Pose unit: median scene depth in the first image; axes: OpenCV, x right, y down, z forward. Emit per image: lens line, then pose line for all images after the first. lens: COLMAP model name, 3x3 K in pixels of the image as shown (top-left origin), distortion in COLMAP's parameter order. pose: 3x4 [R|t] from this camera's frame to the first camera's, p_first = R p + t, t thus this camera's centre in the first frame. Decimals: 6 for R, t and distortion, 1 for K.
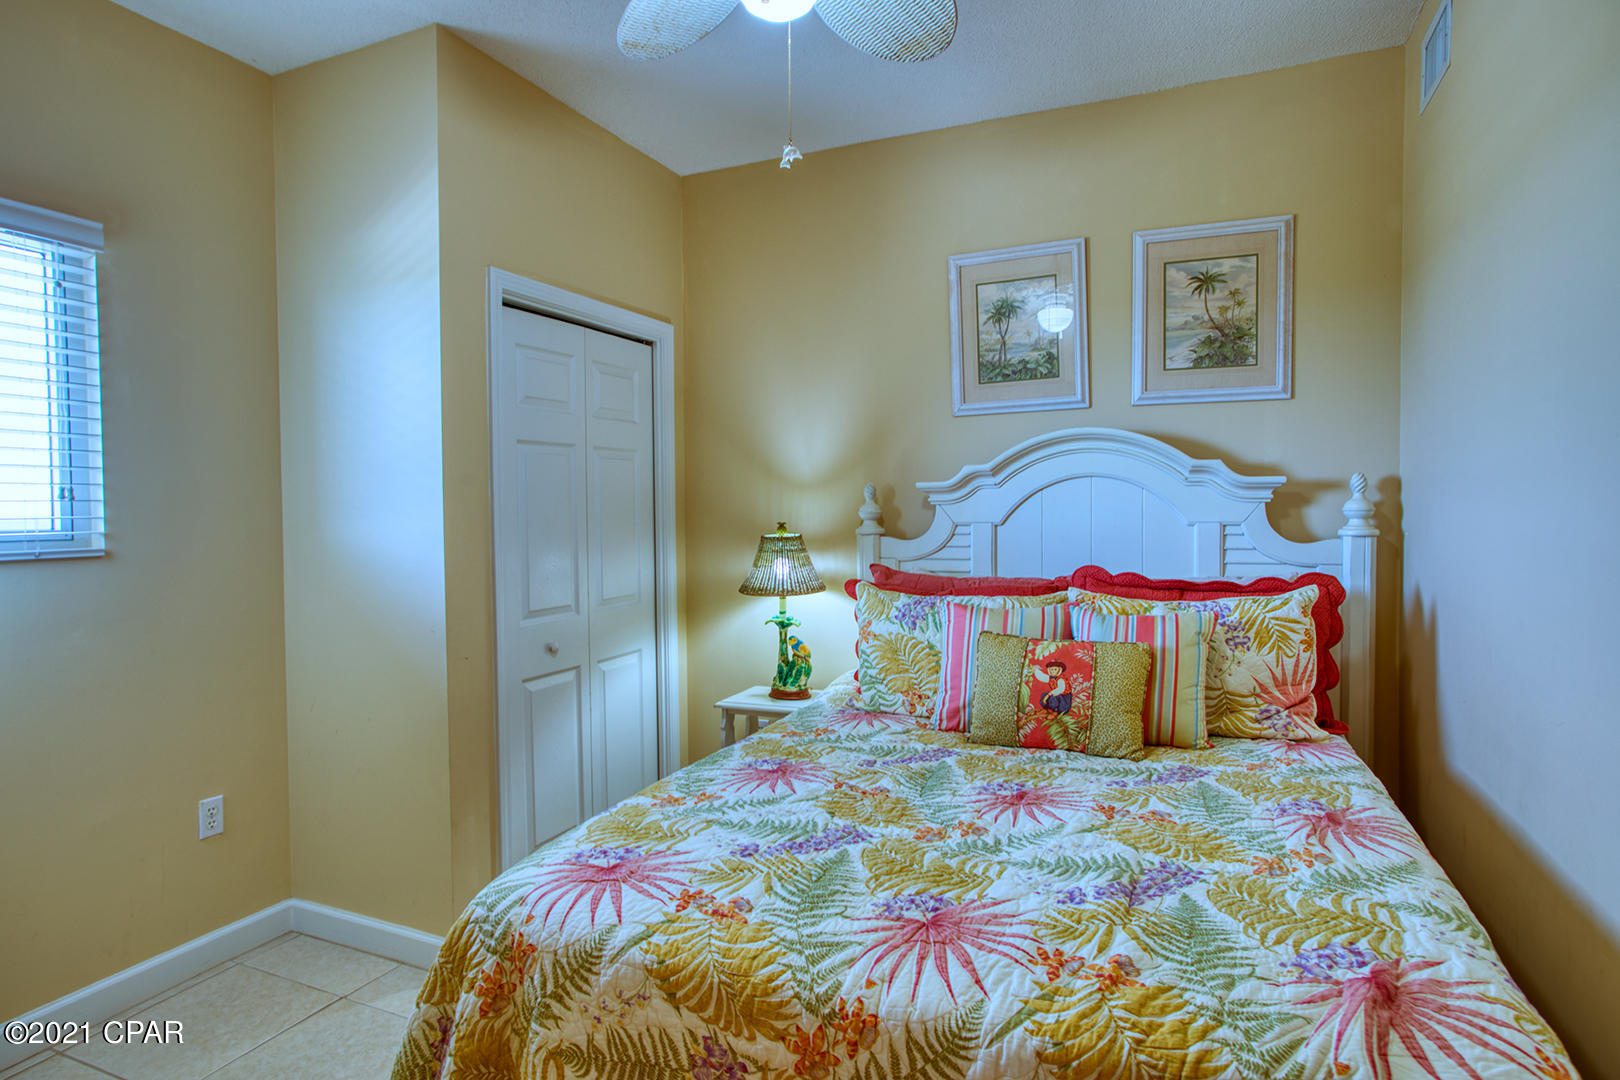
lens RADIAL K [[908.6, 0, 810.0], [0, 908.6, 540.0], [0, 0, 1]] dist [-0.039707, 0.002982]
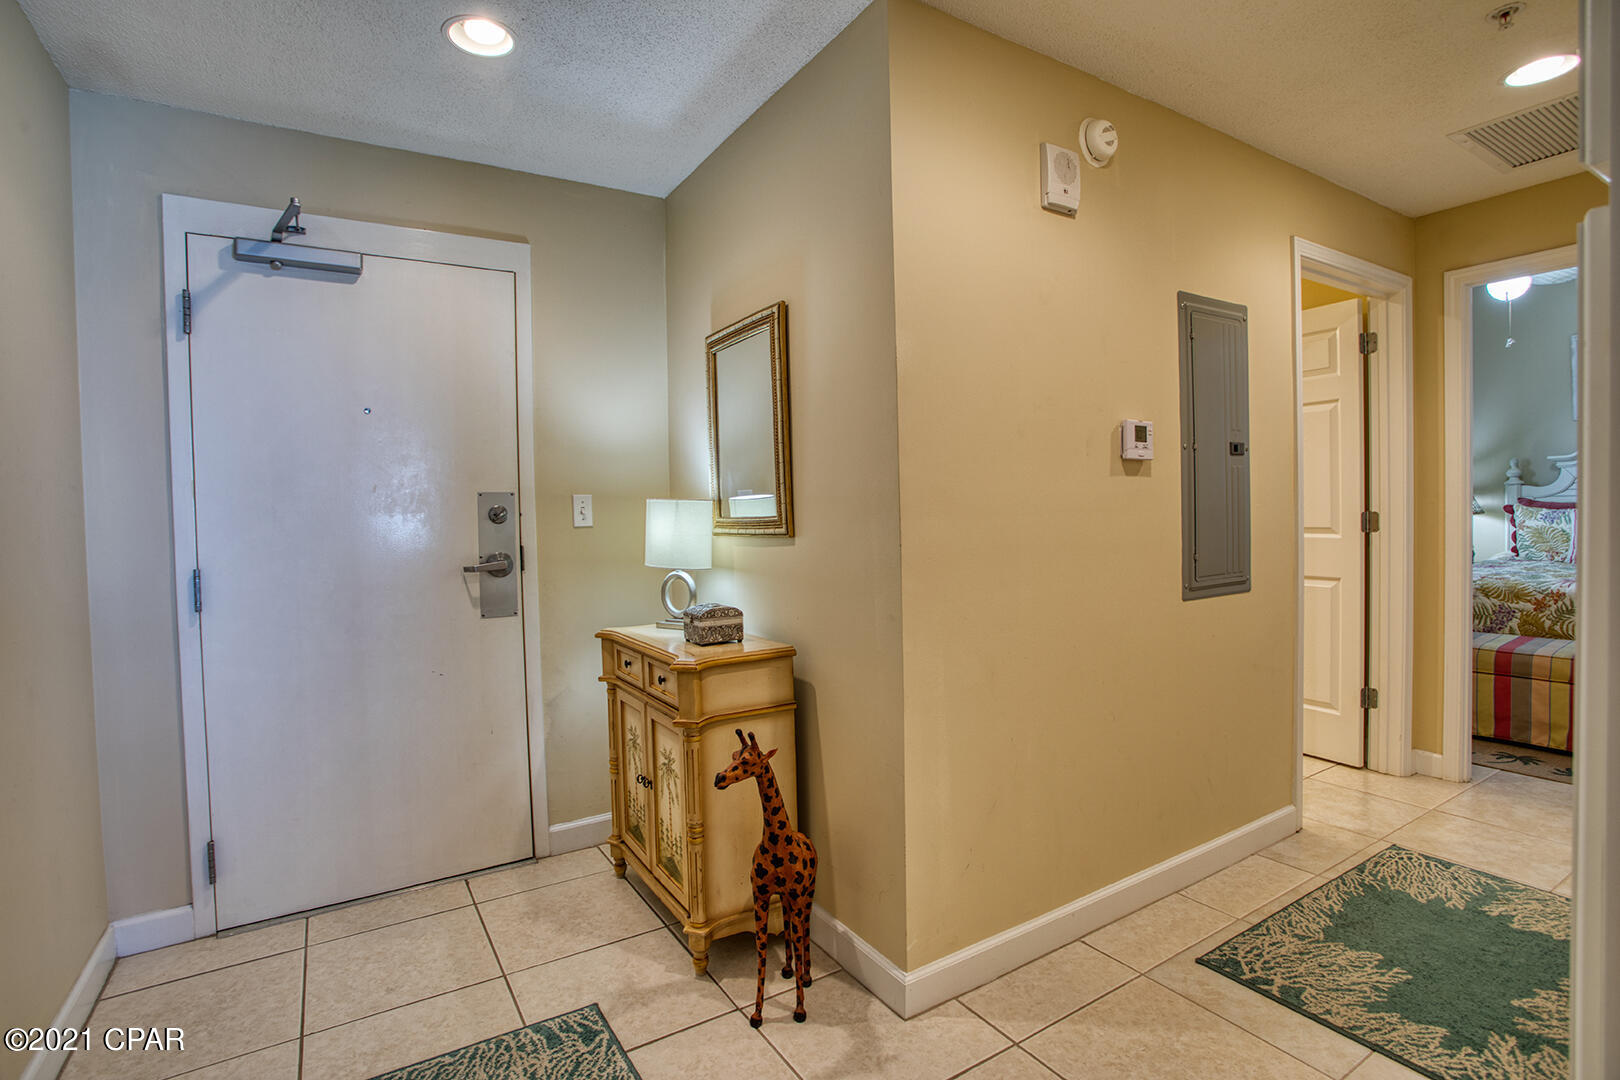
lens RADIAL K [[787.5, 0, 805.9], [0, 787.5, 528.2], [0, 0, 1]] dist [-0.076018, 0.032883]
pose [[0.820769, -0.000060, -0.571261, -0.318392], [-0.001109, 0.999998, -0.001699, 0.114369], [0.571260, 0.002028, 0.820767, -1.485614]]
